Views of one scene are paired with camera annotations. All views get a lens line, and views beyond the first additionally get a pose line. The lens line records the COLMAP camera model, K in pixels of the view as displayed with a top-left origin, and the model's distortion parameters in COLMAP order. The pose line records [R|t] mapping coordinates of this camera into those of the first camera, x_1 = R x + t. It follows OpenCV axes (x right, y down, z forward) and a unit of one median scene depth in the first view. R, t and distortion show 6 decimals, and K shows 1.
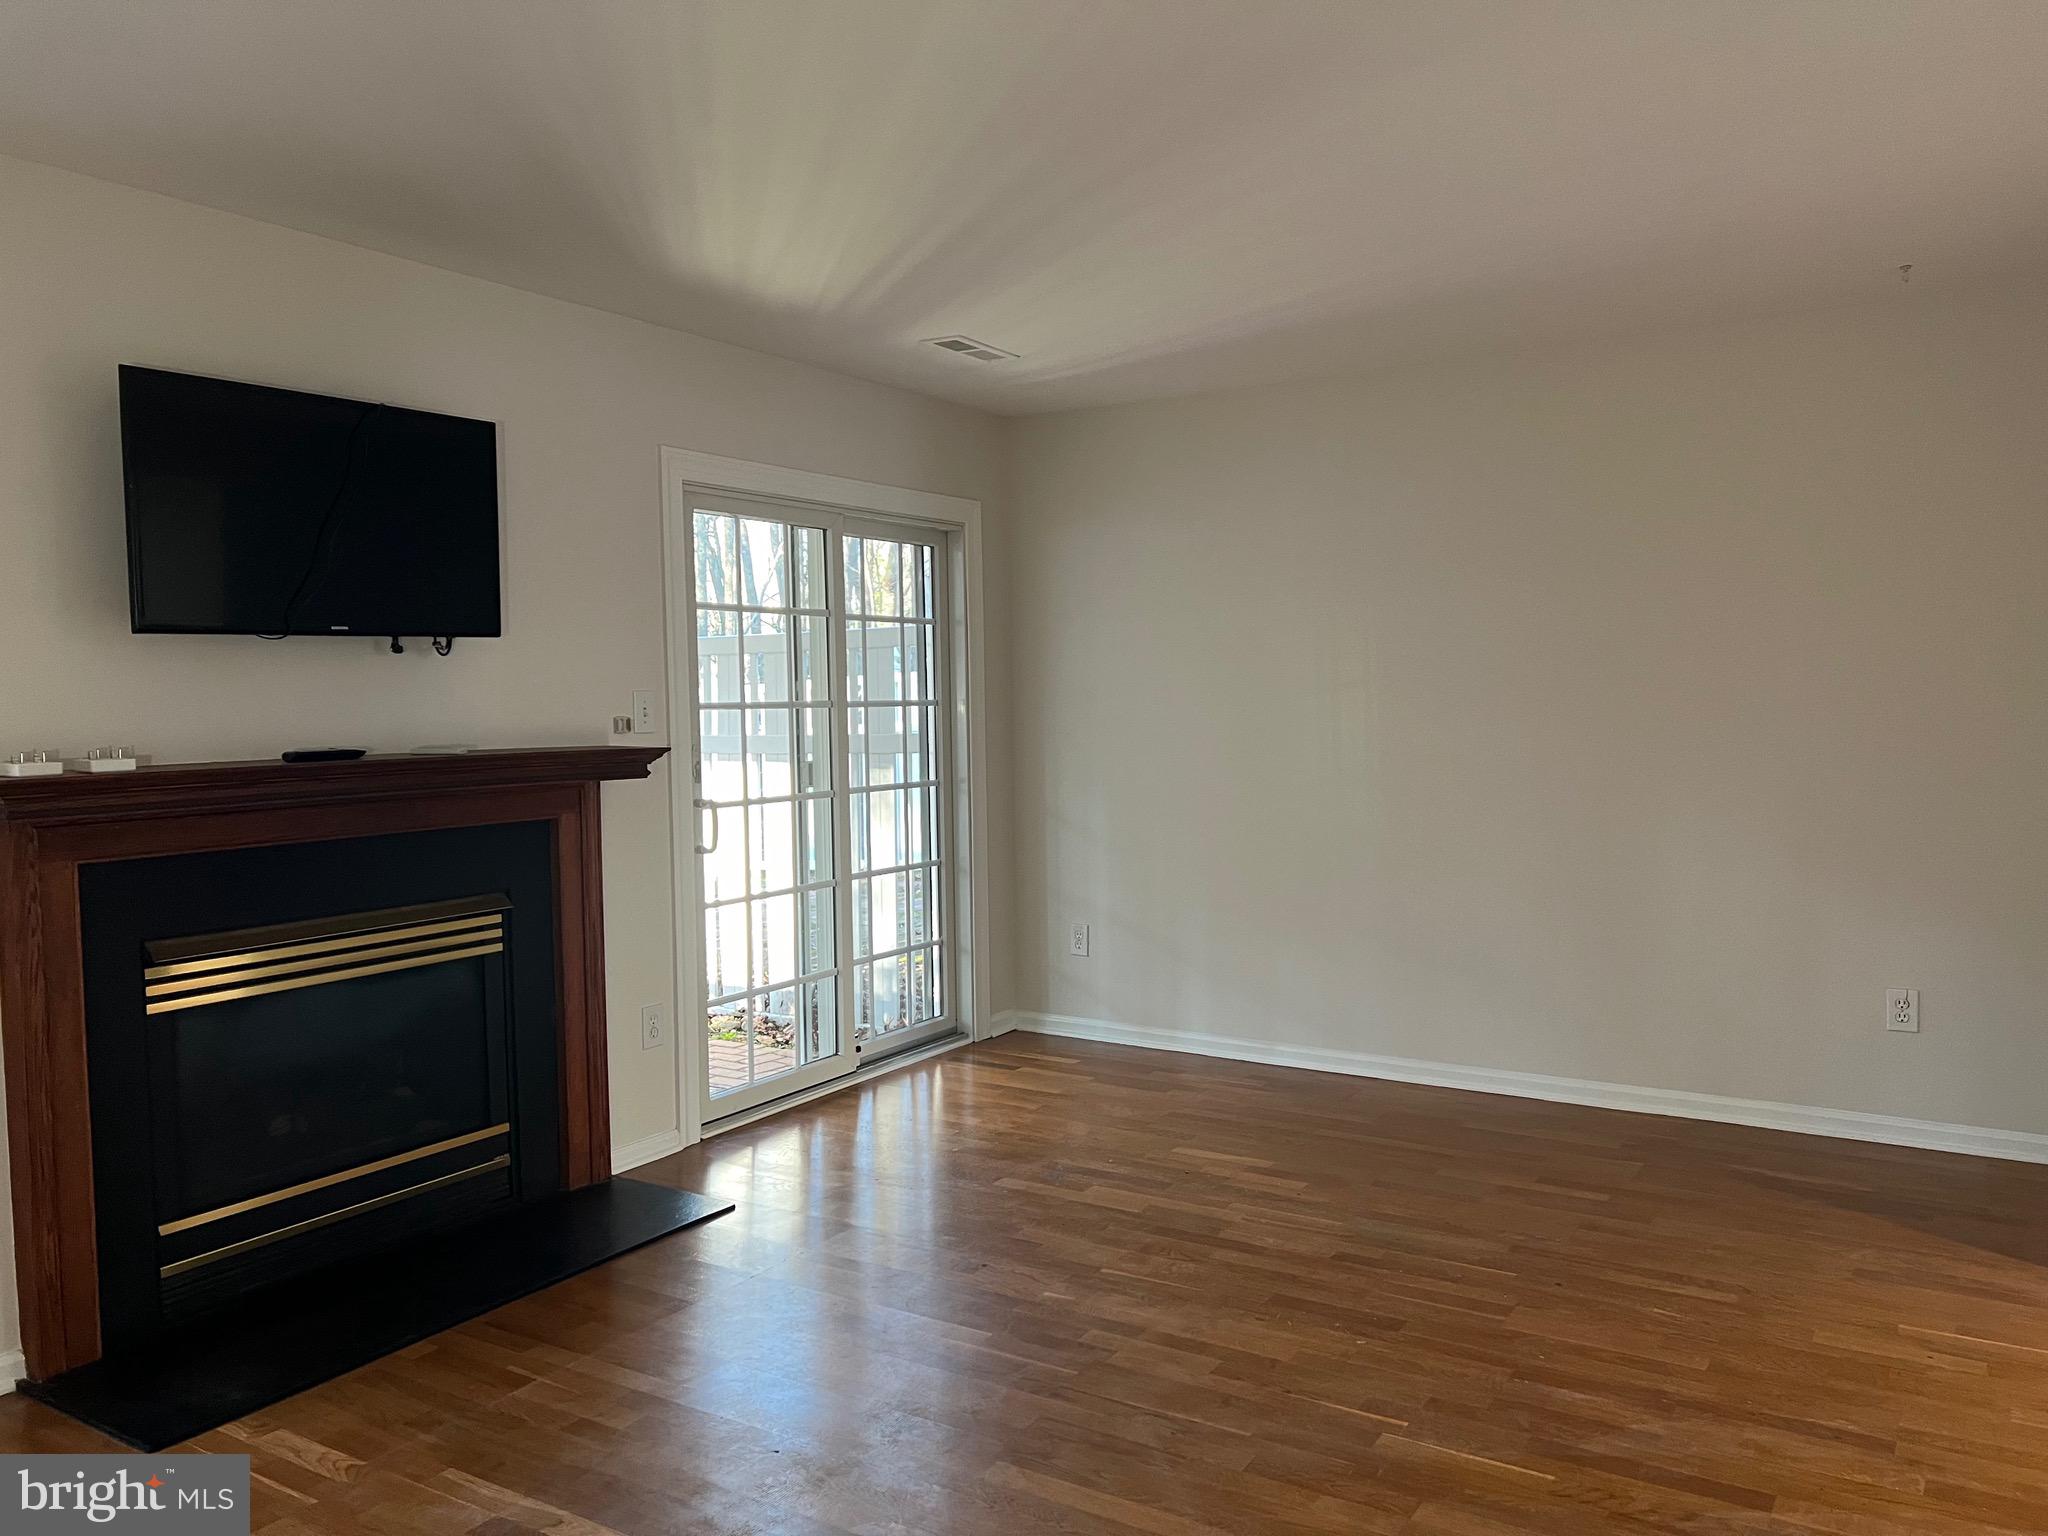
lens RADIAL K [[1521.9, 0, 1024.0], [0, 1521.9, 768.0], [0, 0, 1]] dist [0.004855, -0.000798]
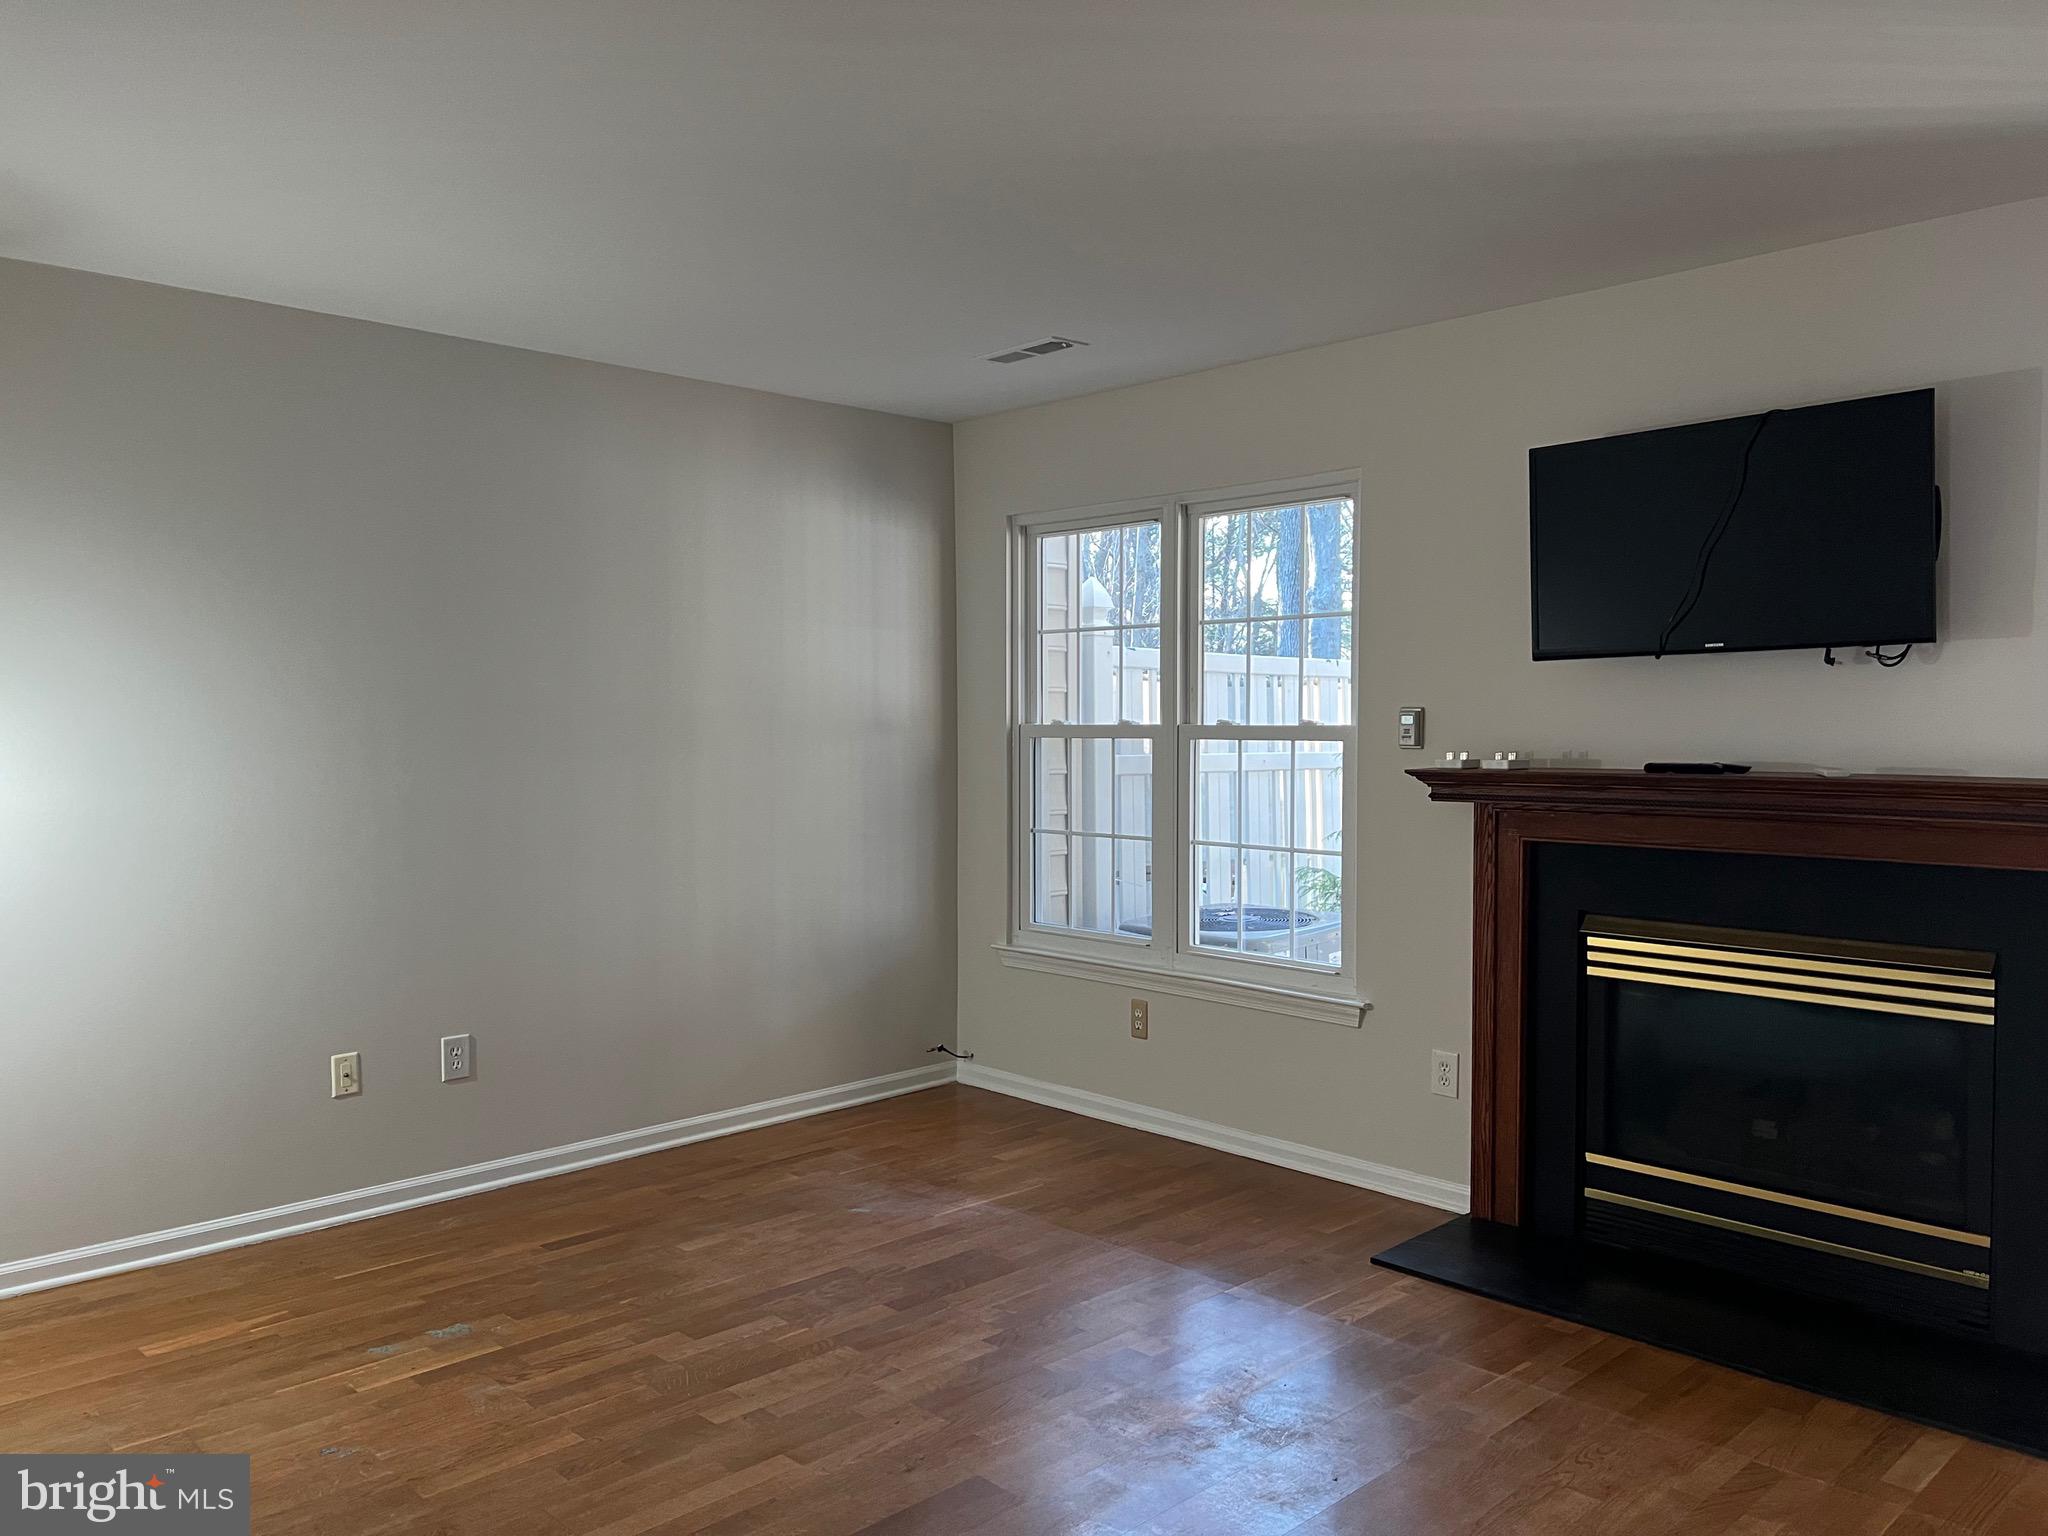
lens RADIAL K [[1559.5, 0, 1024.0], [0, 1559.5, 768.0], [0, 0, 1]] dist [0.003453, -0.004602]
pose [[-0.232782, 0.051040, -0.971189, 0.663755], [-0.038335, 0.997364, 0.061604, -0.055336], [0.971773, 0.051570, -0.230212, 0.781283]]
